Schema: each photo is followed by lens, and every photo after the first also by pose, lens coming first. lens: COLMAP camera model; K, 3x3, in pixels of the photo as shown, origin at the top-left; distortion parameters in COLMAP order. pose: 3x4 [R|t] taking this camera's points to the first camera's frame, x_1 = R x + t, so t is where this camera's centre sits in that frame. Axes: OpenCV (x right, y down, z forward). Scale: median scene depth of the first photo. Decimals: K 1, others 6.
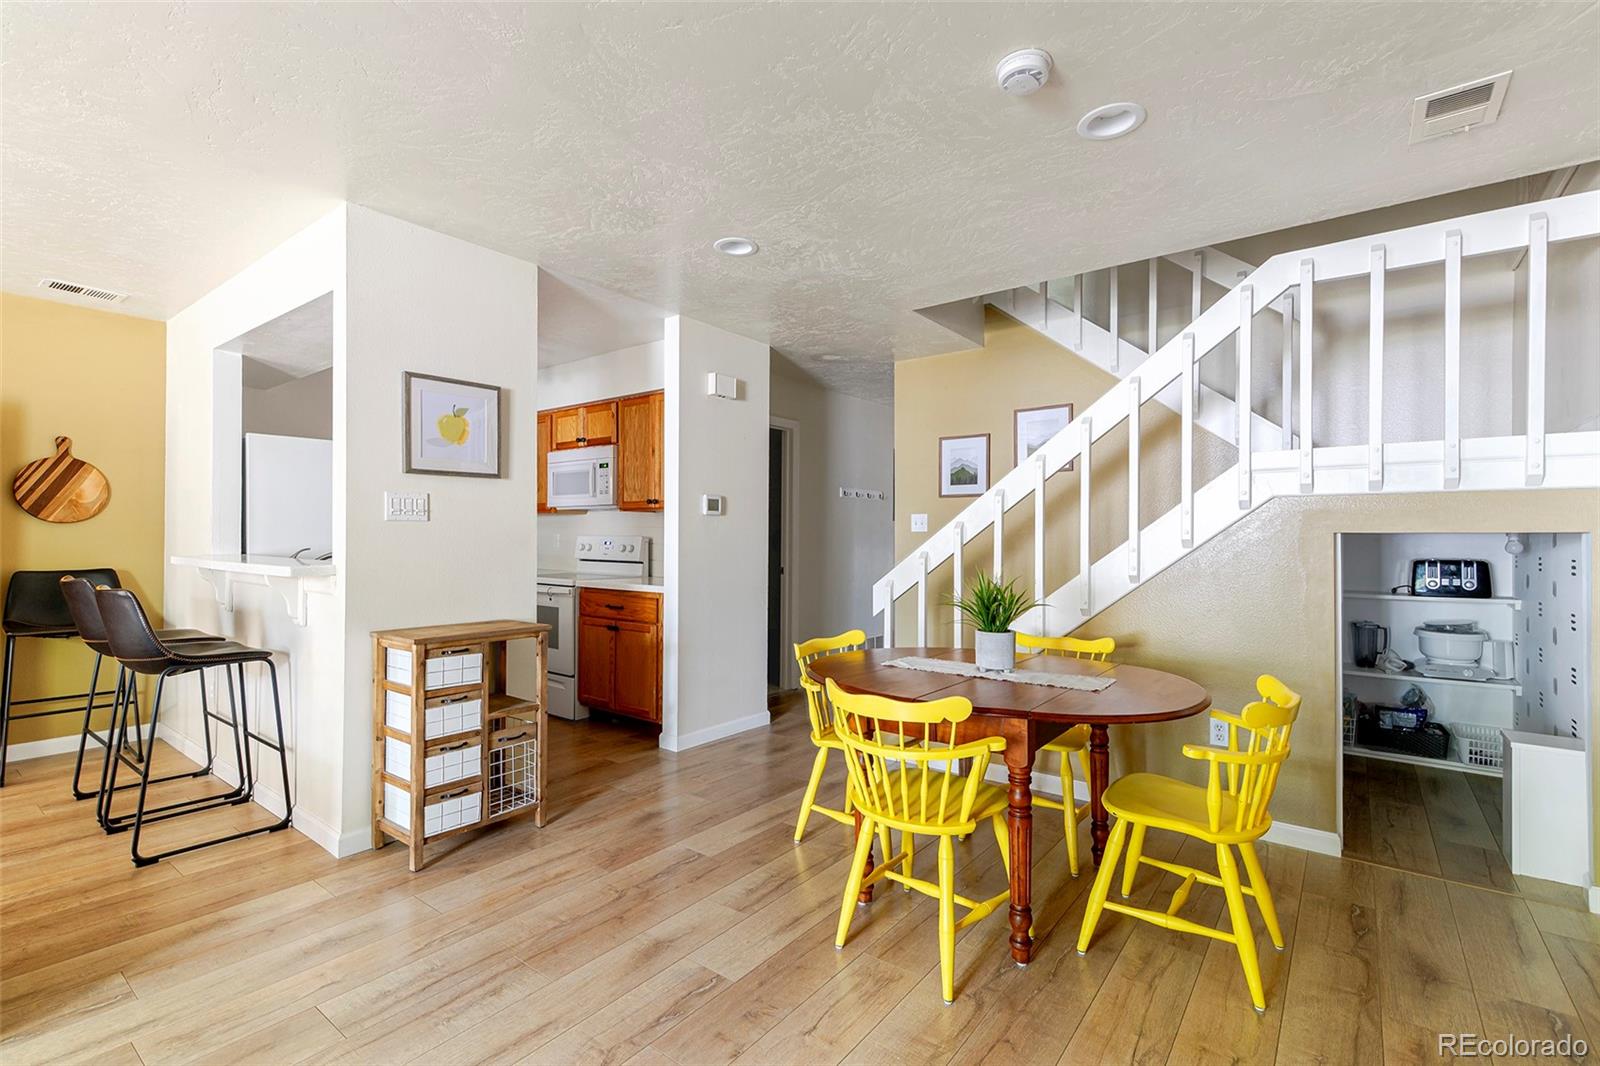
lens RADIAL K [[721.0, 0, 800.0], [0, 721.0, 536.0], [0, 0, 1]] dist [0.016961, -0.002809]
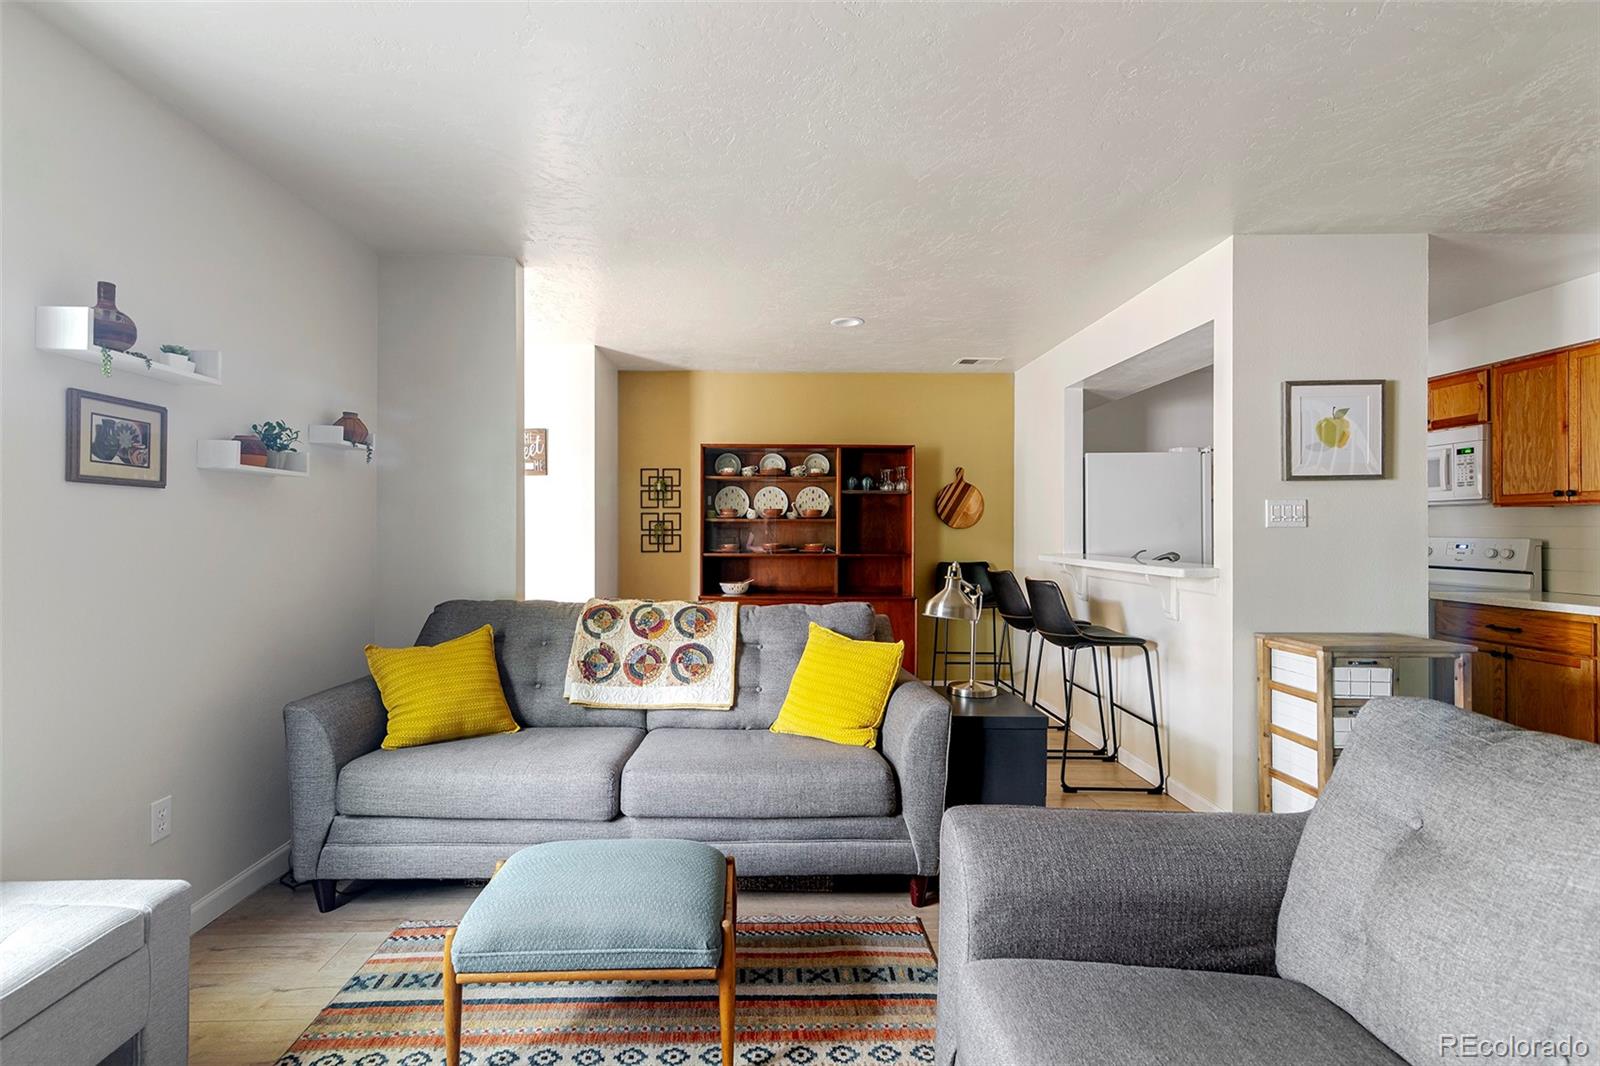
lens RADIAL K [[721.0, 0, 766.4], [0, 721.0, 527.6], [0, 0, 1]] dist [0.016961, -0.002809]
pose [[0.613614, -0.007425, -0.789571, -0.182296], [0.004122, 0.999972, -0.006200, -0.017029], [0.789596, 0.000549, 0.613627, -0.208950]]
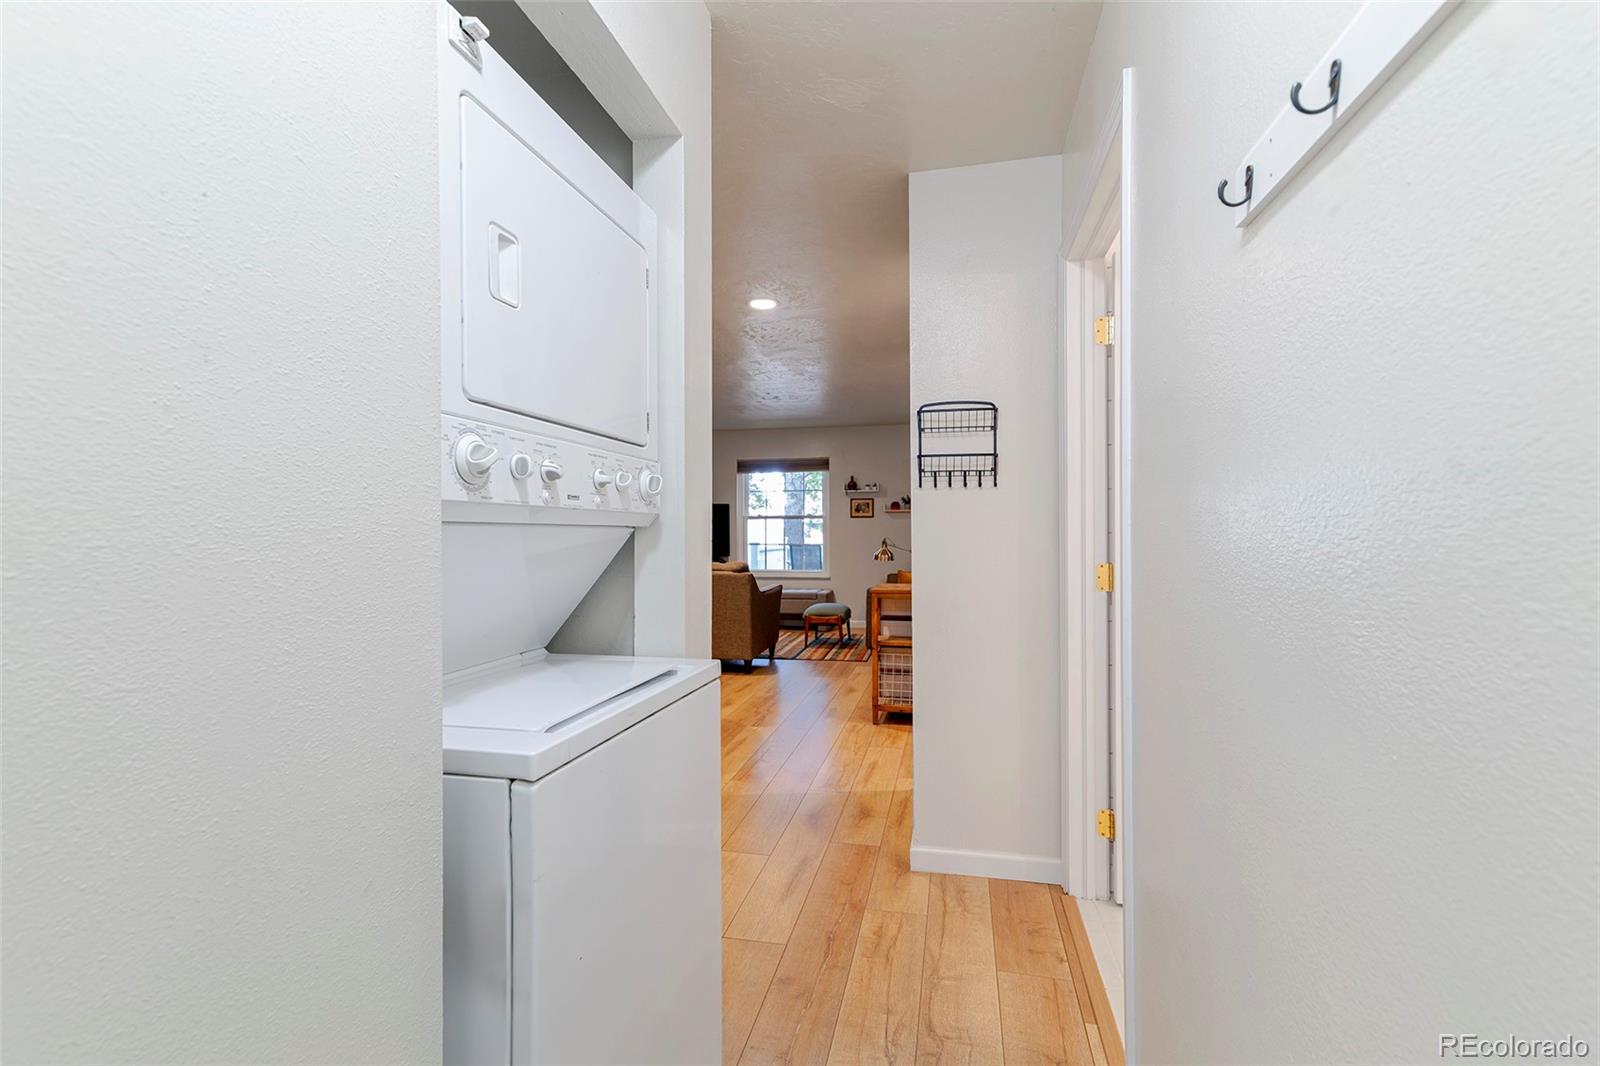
lens RADIAL K [[721.0, 0, 800.9], [0, 721.0, 529.7], [0, 0, 1]] dist [0.016961, -0.002809]
pose [[-0.906363, 0.000088, -0.422499, 0.429767], [-0.000489, 0.999999, 0.001258, -0.015282], [0.422499, 0.001347, -0.906363, 2.368267]]
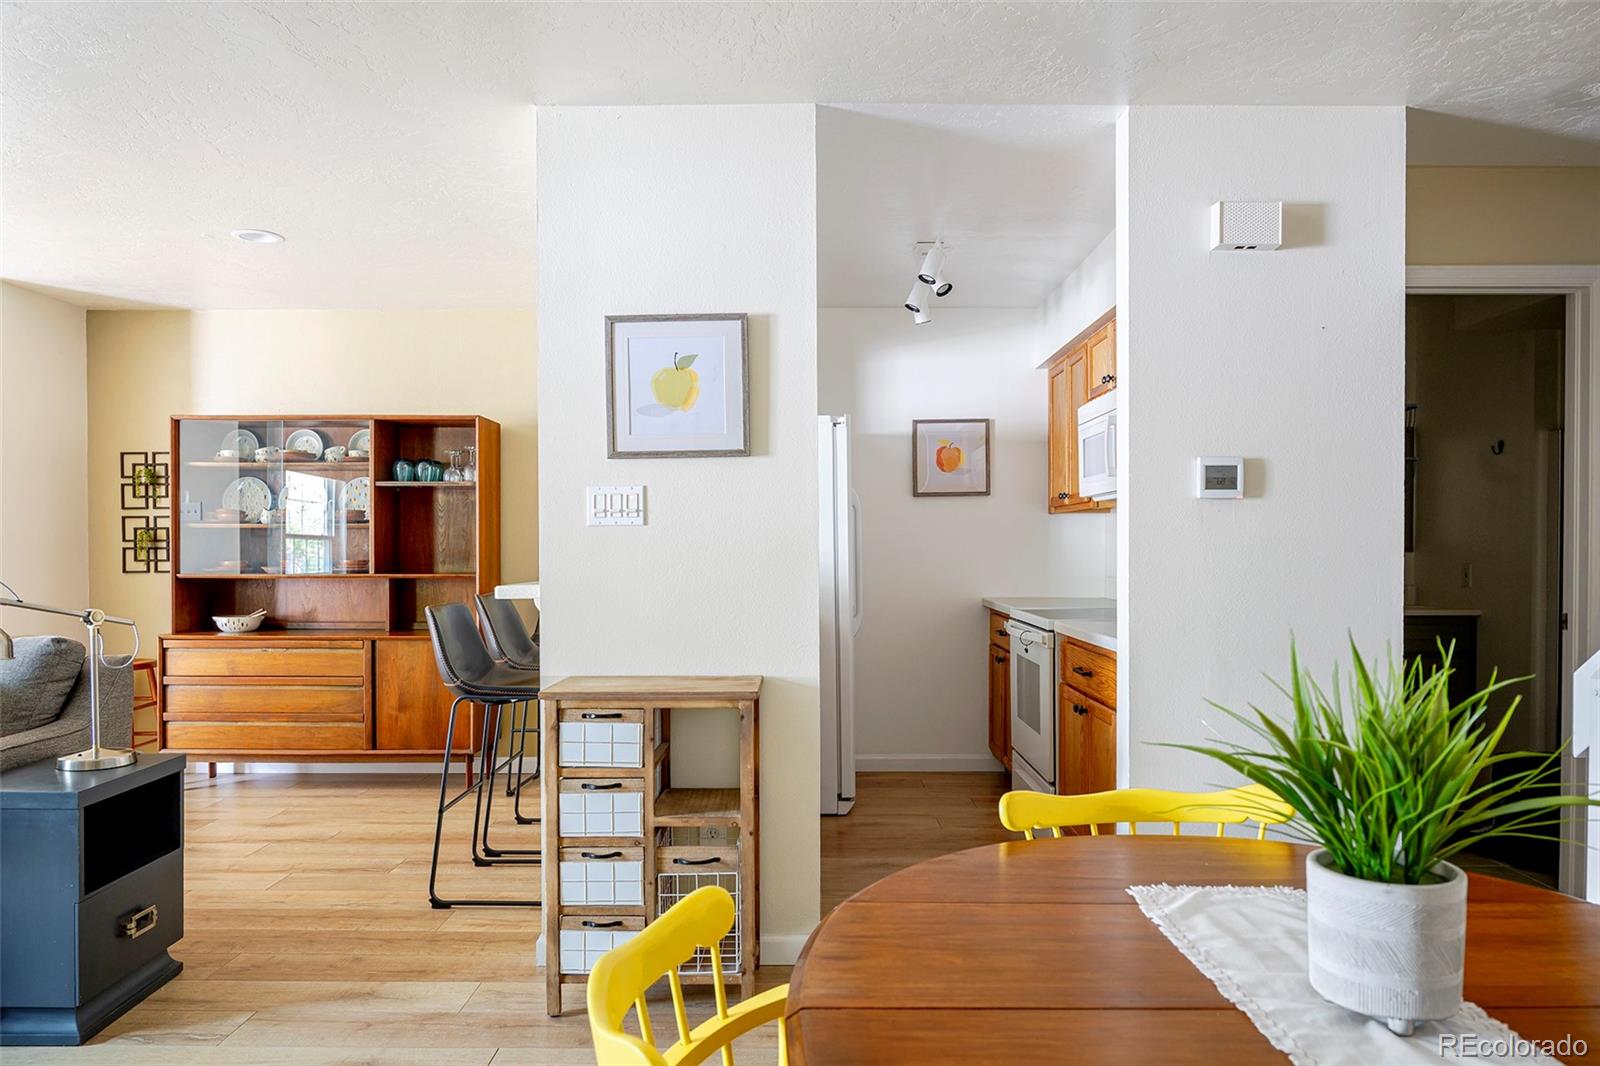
lens RADIAL K [[1053.1, 0, 785.8], [0, 1053.1, 563.2], [0, 0, 1]] dist [0.001184, -0.008623]
pose [[0.607765, 0.003247, -0.794111, 0.384512], [0.007391, 0.999925, 0.009745, 0.007499], [0.794083, -0.011792, 0.607695, 0.500968]]
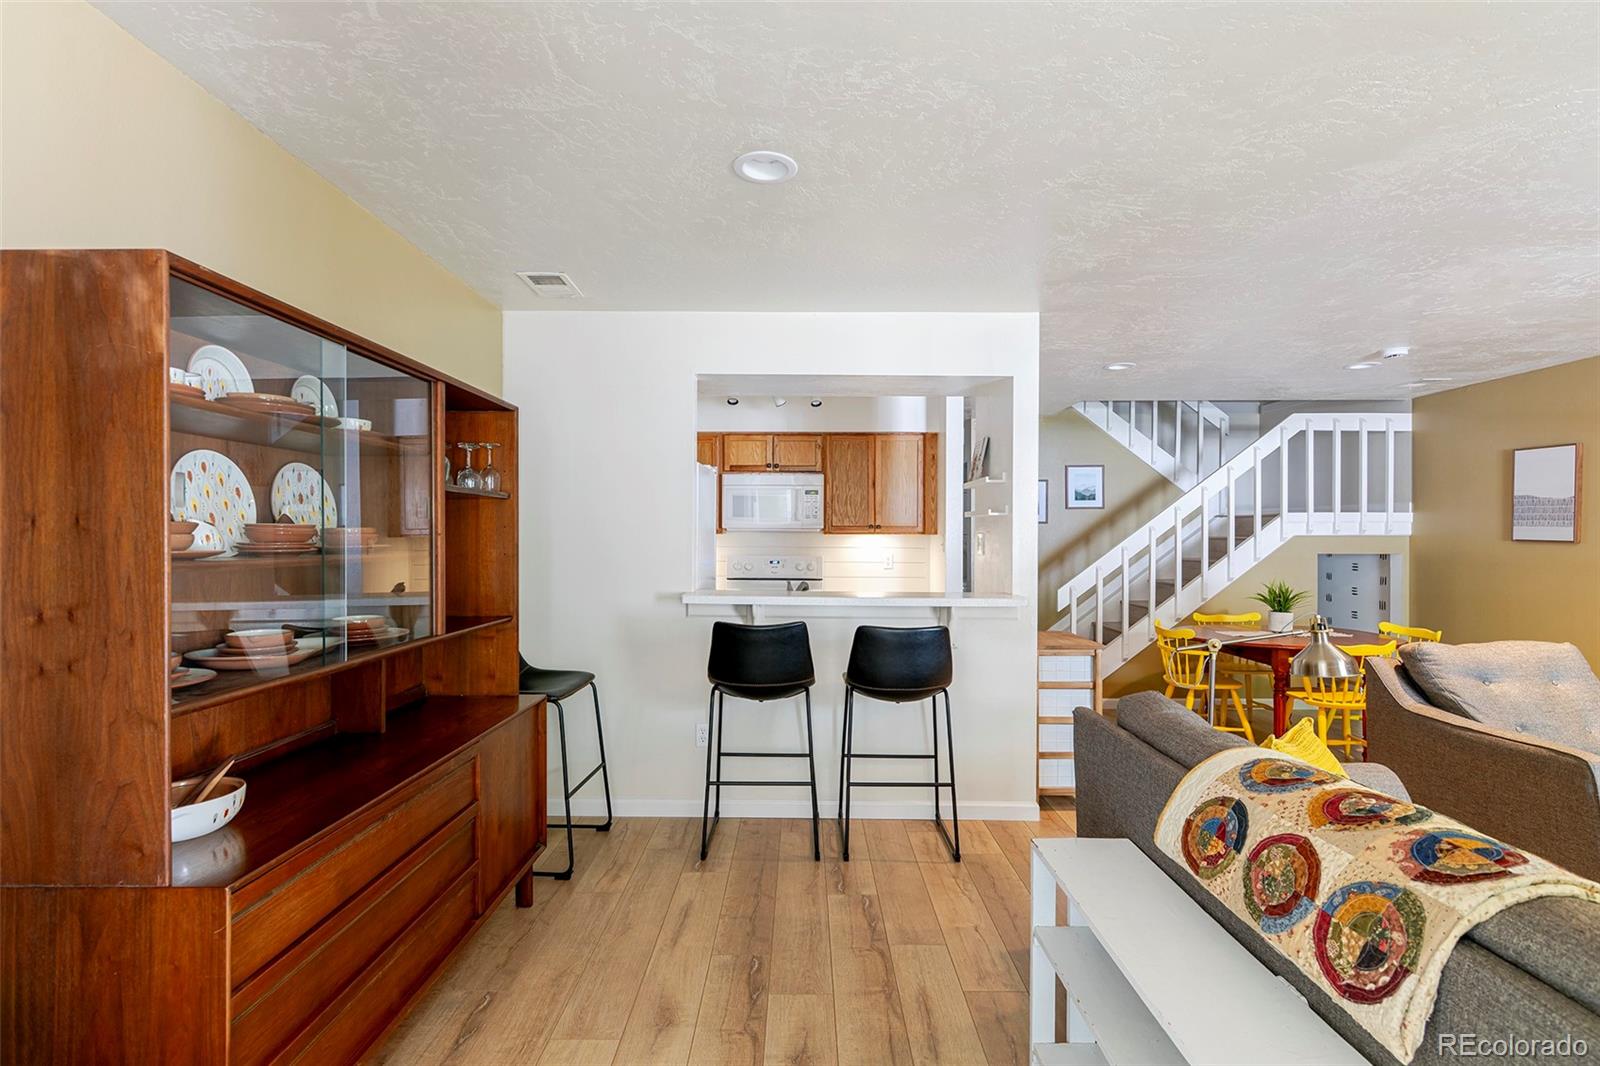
lens RADIAL K [[746.0, 0, 796.4], [0, 746.0, 536.7], [0, 0, 1]] dist [0.002406, 0.001428]
pose [[0.801191, -0.005863, 0.598380, -1.661249], [-0.000587, 0.999944, 0.010584, -0.072060], [-0.598408, -0.008831, 0.801142, 0.180831]]
